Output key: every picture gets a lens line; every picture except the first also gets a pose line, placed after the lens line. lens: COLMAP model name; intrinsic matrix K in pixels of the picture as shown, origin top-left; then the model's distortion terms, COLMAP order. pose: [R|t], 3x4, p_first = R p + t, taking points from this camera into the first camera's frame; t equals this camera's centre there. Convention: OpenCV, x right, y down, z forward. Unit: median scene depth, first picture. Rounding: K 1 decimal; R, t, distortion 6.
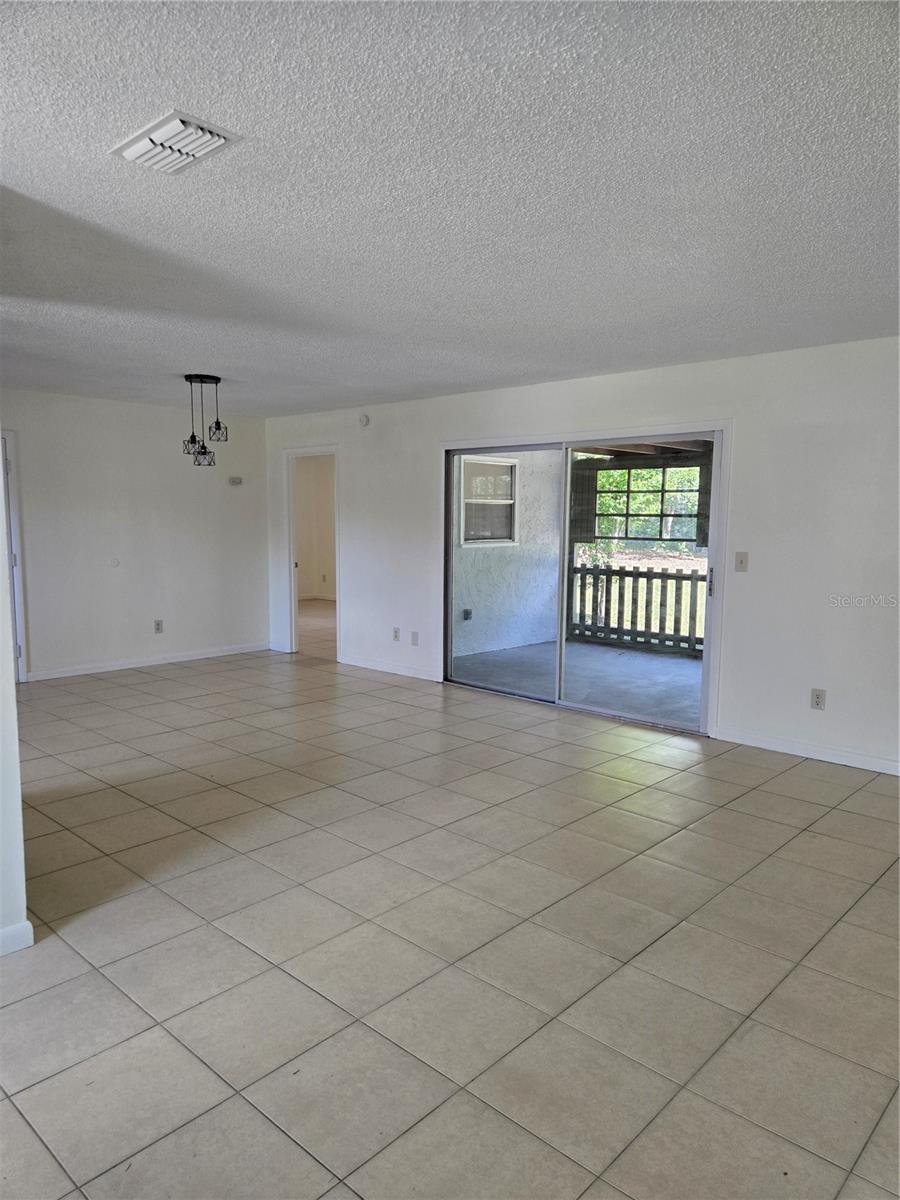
lens RADIAL K [[813.0, 0, 449.8], [0, 813.0, 603.6], [0, 0, 1]] dist [0.053823, -0.022009]
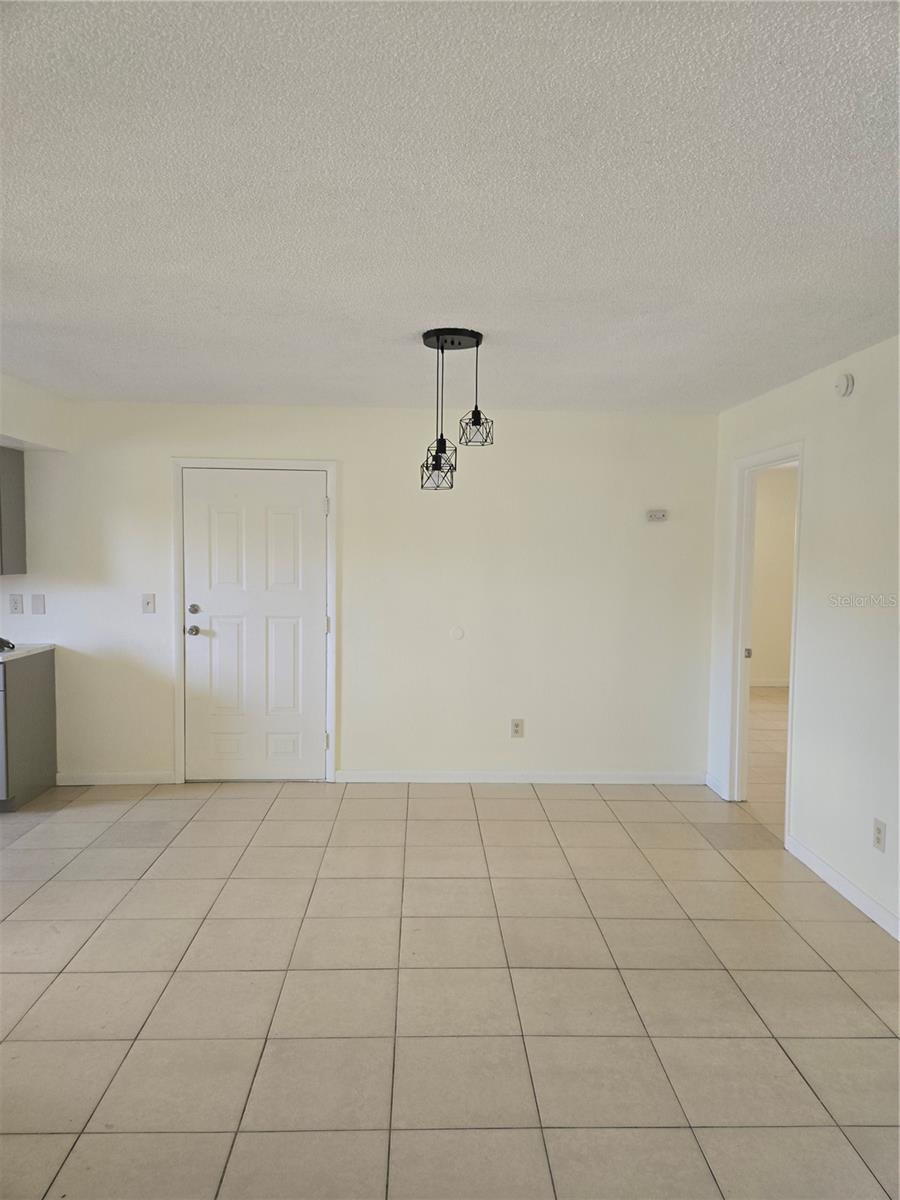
lens RADIAL K [[813.0, 0, 441.8], [0, 813.0, 591.7], [0, 0, 1]] dist [0.053823, -0.022009]
pose [[0.694607, 0.038652, -0.718350, 0.112796], [-0.085278, 0.995939, -0.028871, -0.078189], [0.714317, 0.081313, 0.695083, 0.597676]]
